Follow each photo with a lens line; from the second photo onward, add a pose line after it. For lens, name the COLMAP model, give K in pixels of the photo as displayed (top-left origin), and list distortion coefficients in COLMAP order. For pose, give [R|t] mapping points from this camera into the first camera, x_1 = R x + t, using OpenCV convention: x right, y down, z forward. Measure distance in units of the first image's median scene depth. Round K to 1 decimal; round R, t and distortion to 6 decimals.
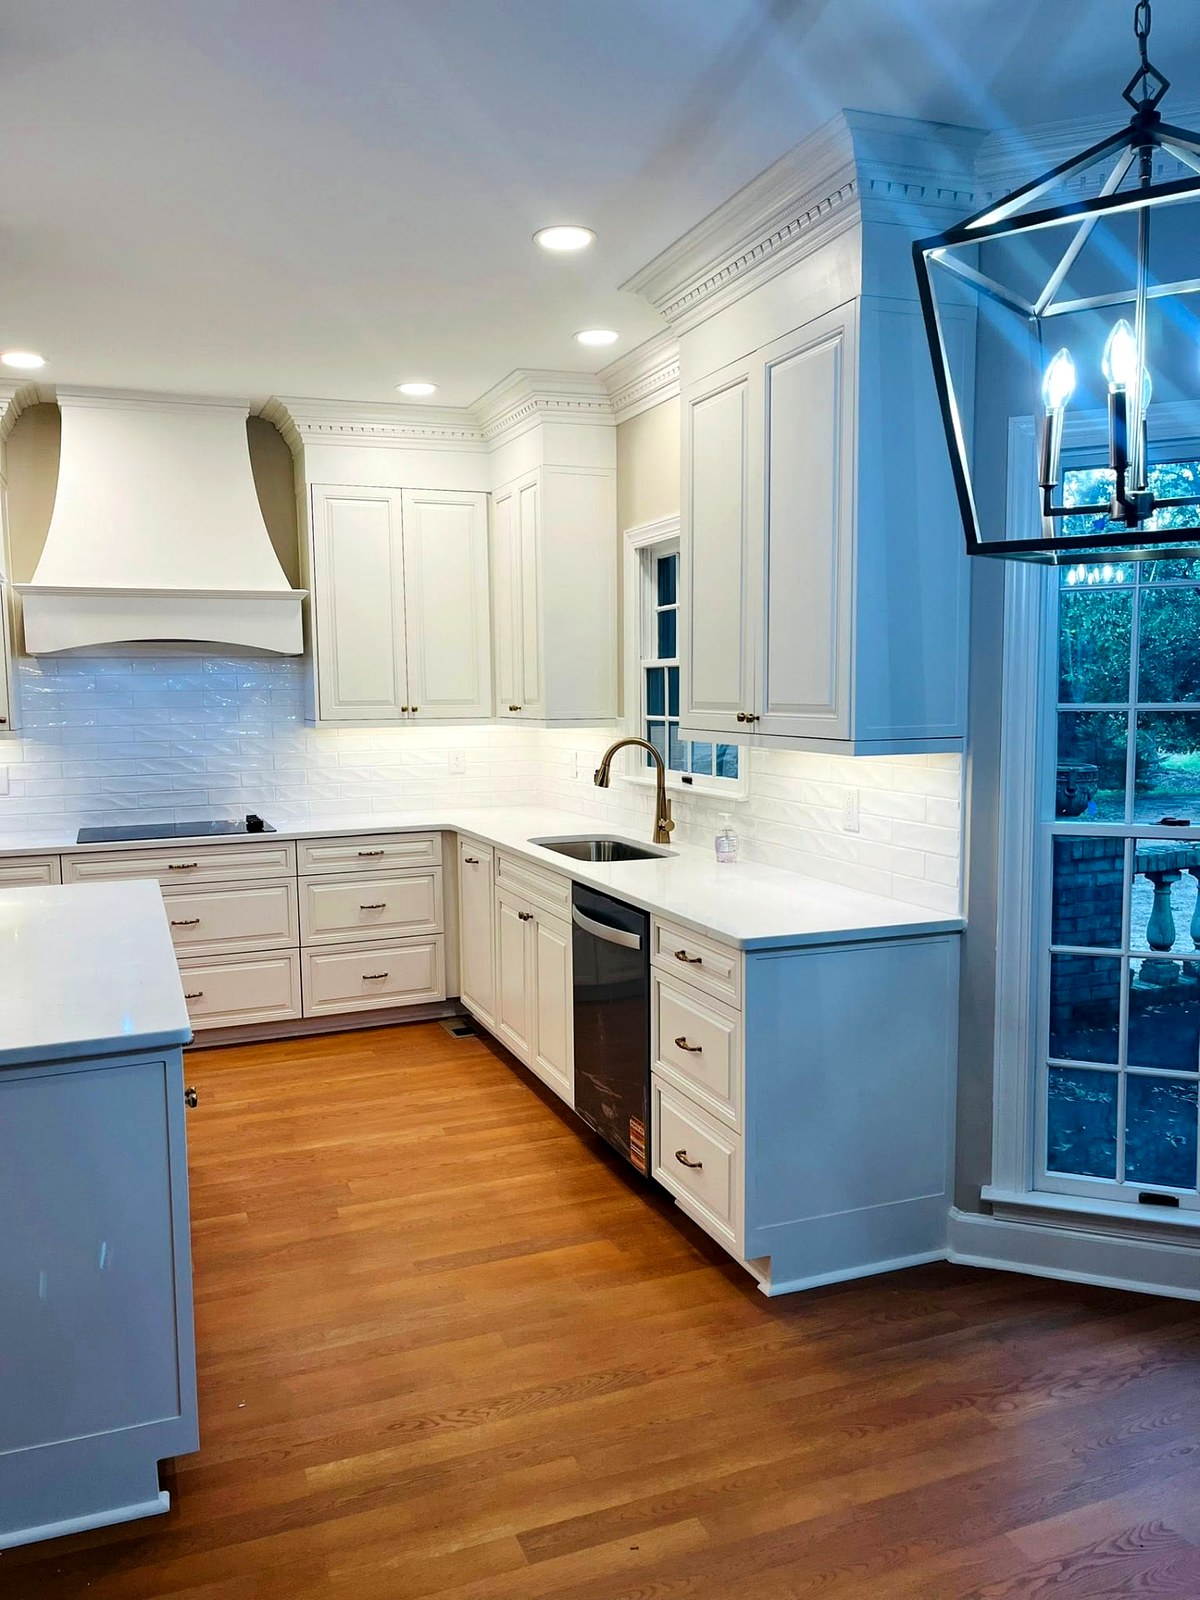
lens RADIAL K [[1222.2, 0, 596.6], [0, 1222.2, 801.3], [0, 0, 1]] dist [0.041653, -0.013373]
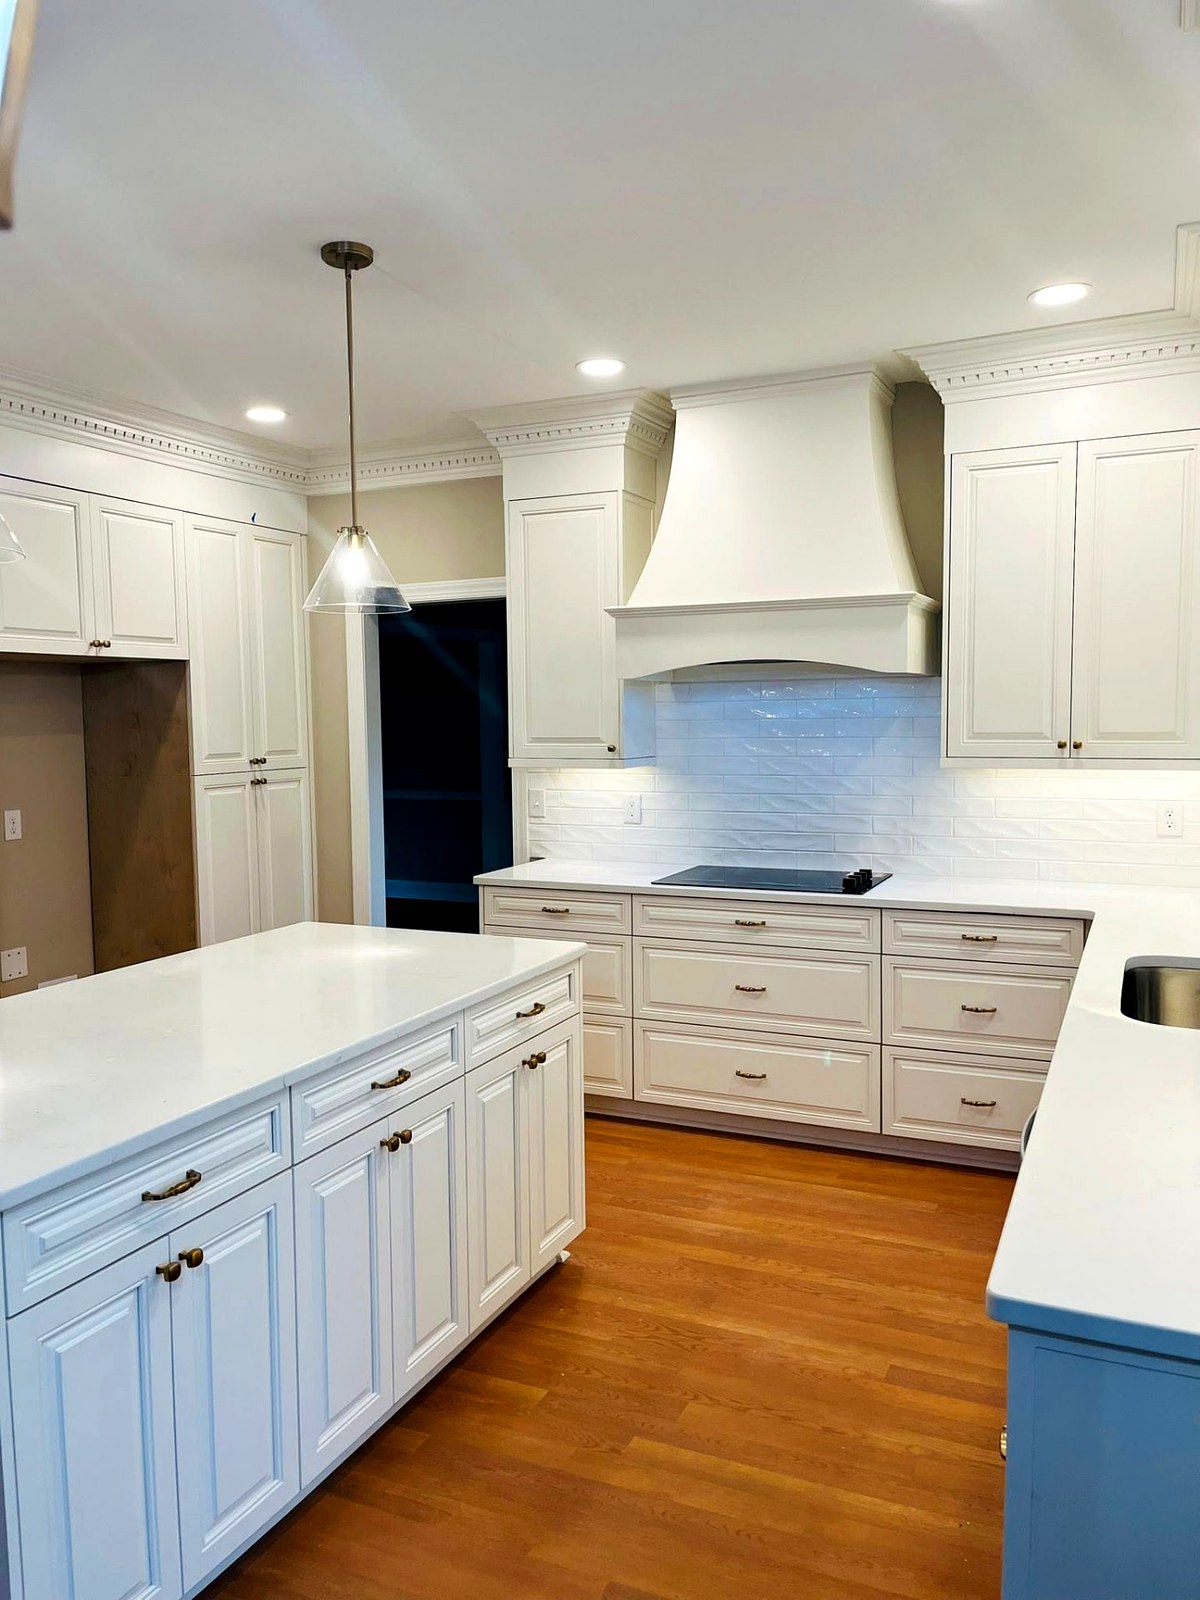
lens RADIAL K [[1222.2, 0, 599.6], [0, 1222.2, 797.3], [0, 0, 1]] dist [0.041653, -0.013373]
pose [[0.691687, 0.057447, -0.719909, 0.193669], [-0.066504, 0.997662, 0.015714, -0.040172], [0.719129, 0.037008, 0.693890, 0.317463]]
